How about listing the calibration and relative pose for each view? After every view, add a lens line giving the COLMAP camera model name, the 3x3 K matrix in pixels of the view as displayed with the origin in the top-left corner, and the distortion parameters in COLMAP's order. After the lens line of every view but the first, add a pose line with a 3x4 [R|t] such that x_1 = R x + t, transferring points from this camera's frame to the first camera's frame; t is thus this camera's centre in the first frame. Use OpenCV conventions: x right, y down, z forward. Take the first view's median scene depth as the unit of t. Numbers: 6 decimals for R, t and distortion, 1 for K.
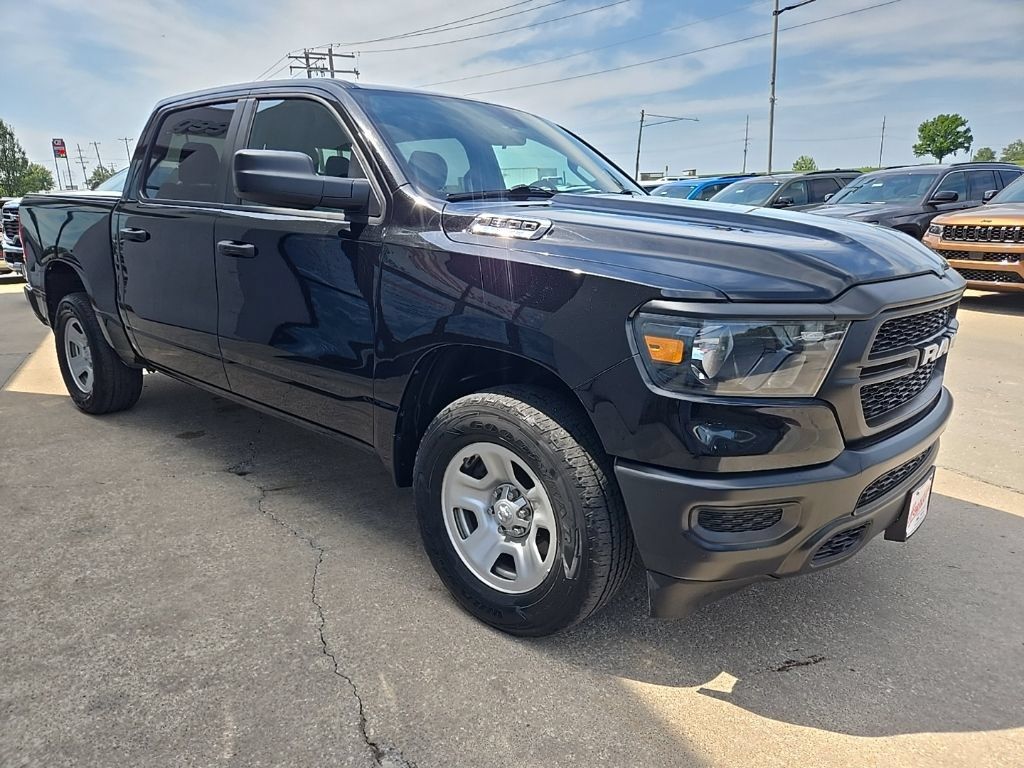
lens RADIAL K [[687.6, 0, 510.1], [0, 687.6, 386.2], [0, 0, 1]] dist [0.060196, -0.045549]
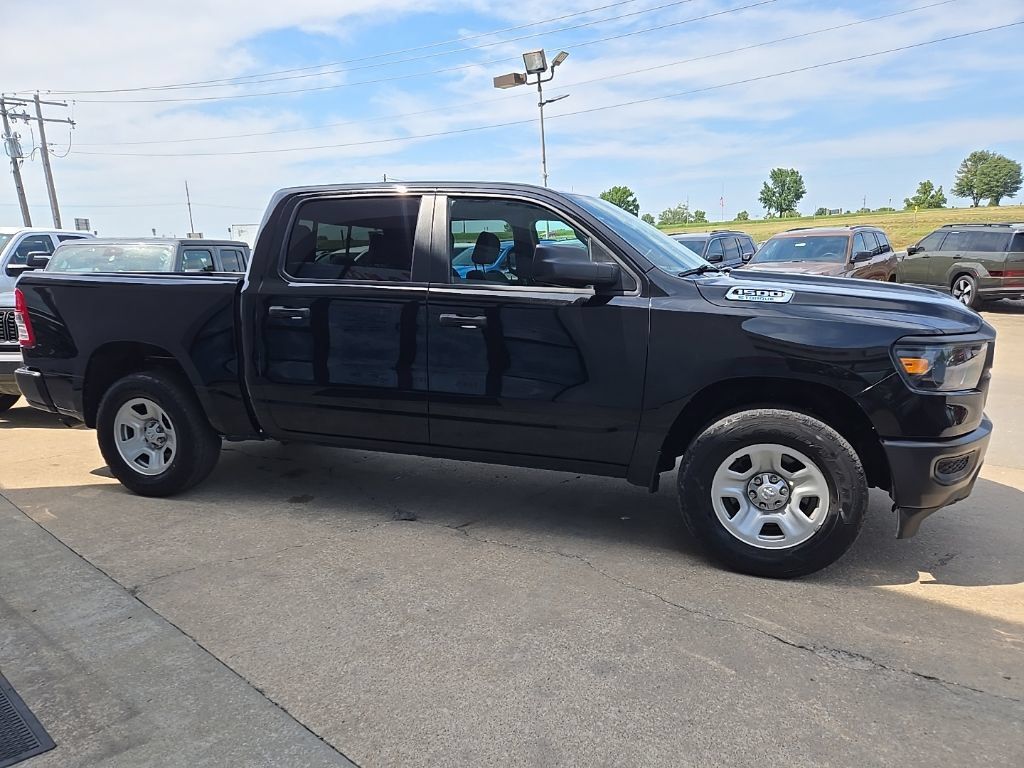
lens RADIAL K [[687.6, 0, 505.2], [0, 687.6, 384.7], [0, 0, 1]] dist [0.060196, -0.045549]
pose [[0.928113, -0.077814, 0.364075, -0.628578], [0.106669, 0.992495, -0.059798, -0.006332], [-0.356690, 0.094335, 0.929448, -0.096730]]
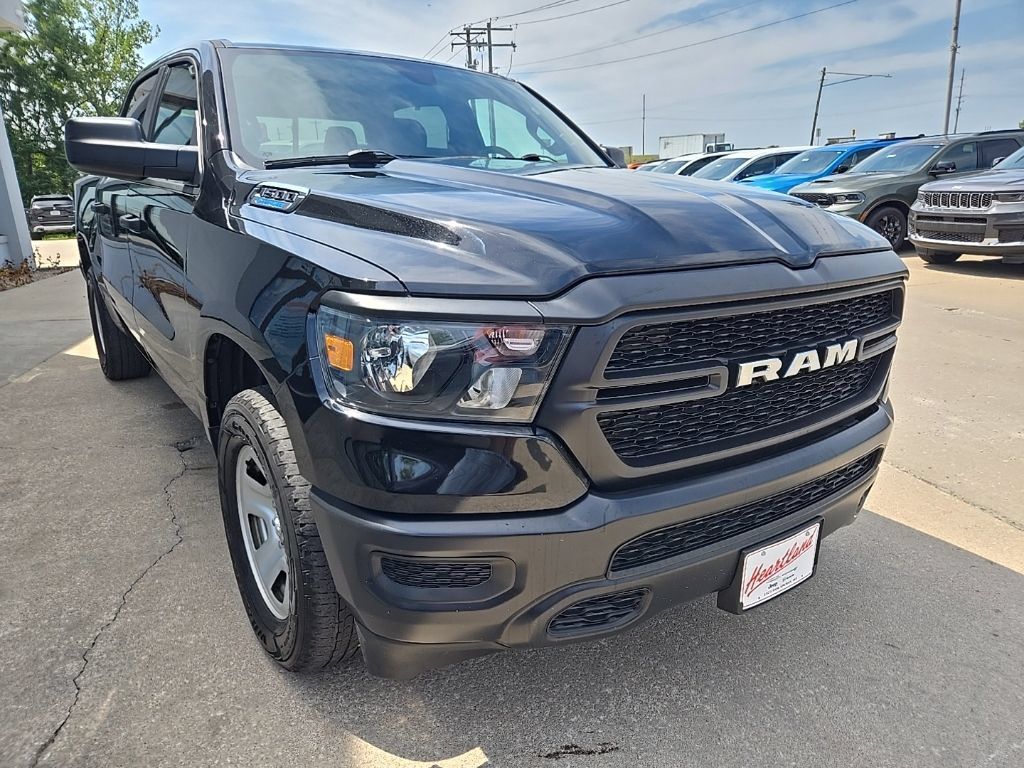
lens RADIAL K [[687.6, 0, 512.4], [0, 687.6, 387.5], [0, 0, 1]] dist [0.060196, -0.045549]
pose [[0.973605, 0.054310, -0.221684, 0.287711], [-0.046055, 0.998045, 0.042245, -0.027242], [0.223545, -0.030920, 0.974203, 0.128615]]
